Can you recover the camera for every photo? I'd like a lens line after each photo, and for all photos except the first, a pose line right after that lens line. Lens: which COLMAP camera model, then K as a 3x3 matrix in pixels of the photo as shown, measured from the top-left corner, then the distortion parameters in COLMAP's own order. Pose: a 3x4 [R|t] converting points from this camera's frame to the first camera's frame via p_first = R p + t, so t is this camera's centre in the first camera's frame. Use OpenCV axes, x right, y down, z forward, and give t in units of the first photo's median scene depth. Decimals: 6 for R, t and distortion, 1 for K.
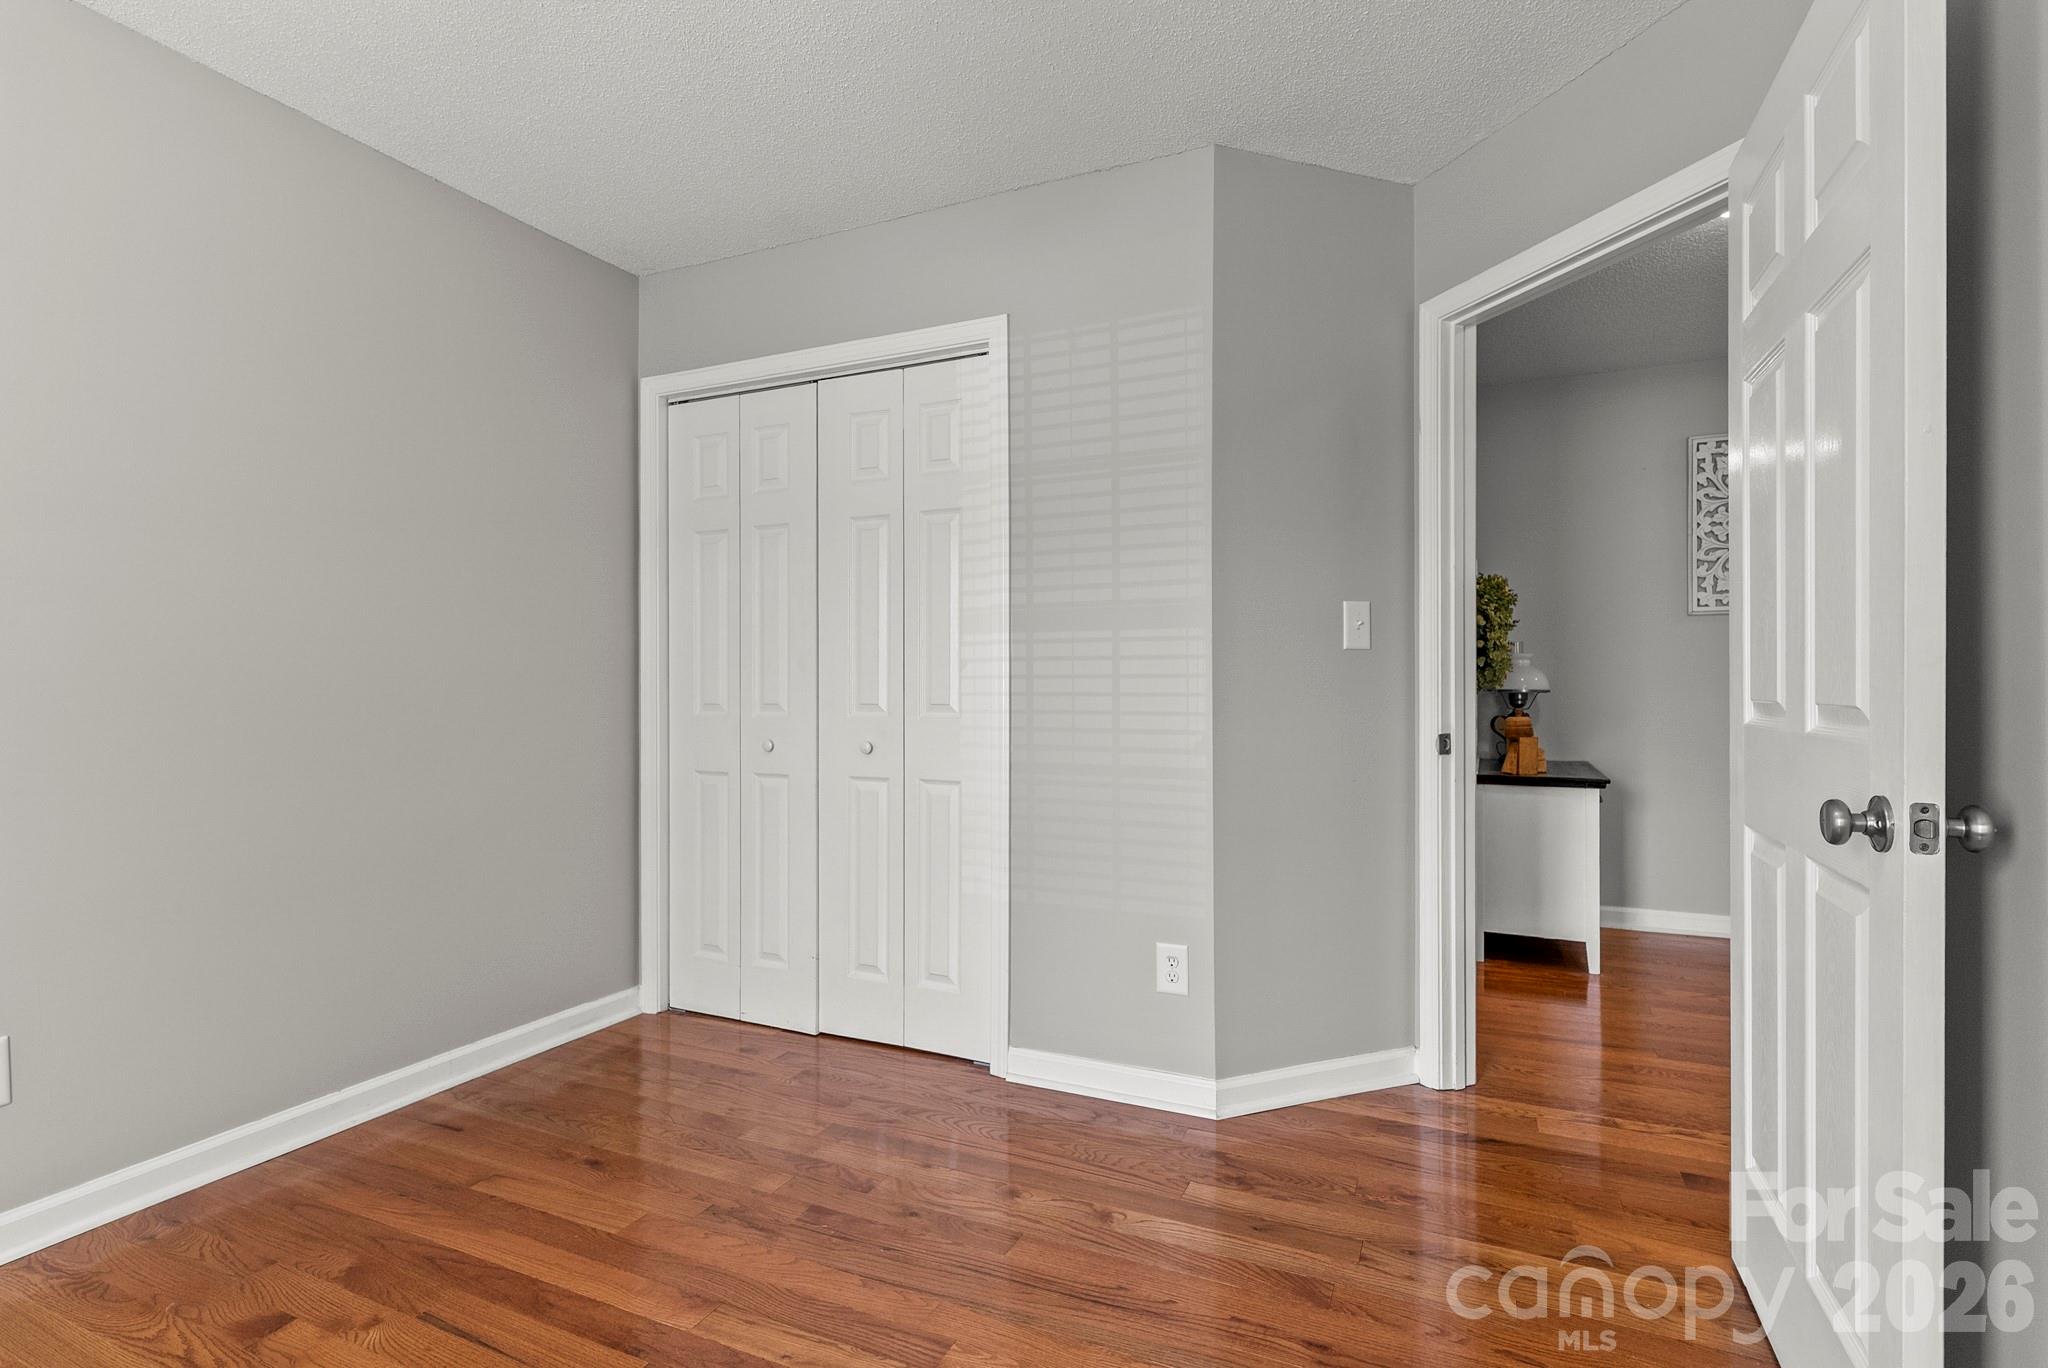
lens RADIAL K [[979.7, 0, 1024.0], [0, 979.7, 684.0], [0, 0, 1]] dist [0.000960, -0.000375]
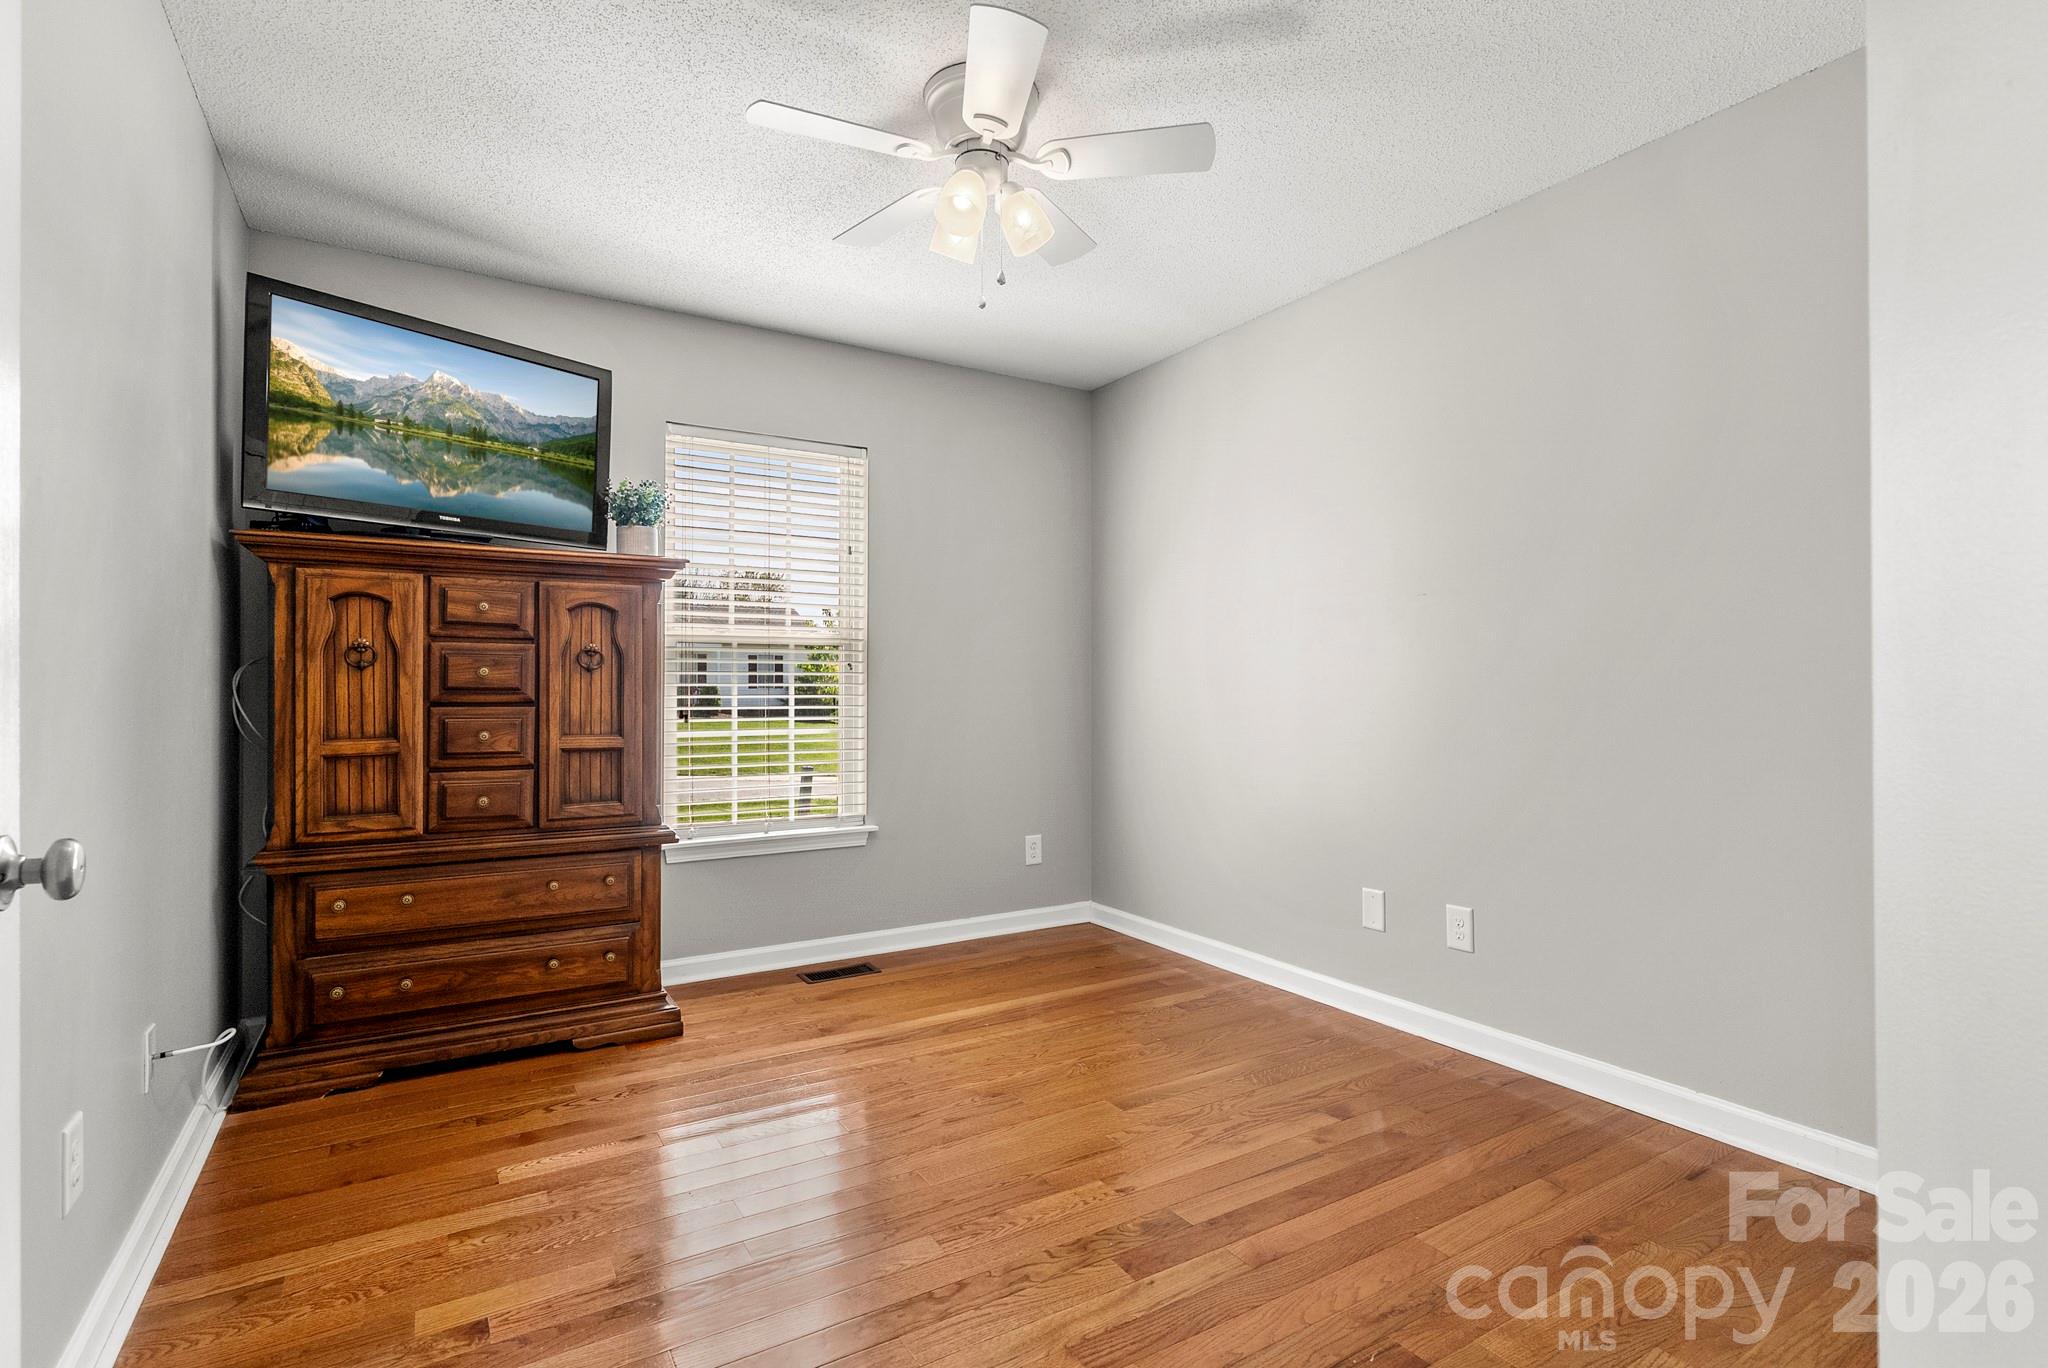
lens RADIAL K [[979.7, 0, 1024.0], [0, 979.7, 684.0], [0, 0, 1]] dist [0.000960, -0.000375]
pose [[-0.554894, 0.000868, -0.831920, 0.661444], [0.000835, 1.000000, 0.000486, -0.000318], [0.831920, -0.000425, -0.554895, 1.284927]]
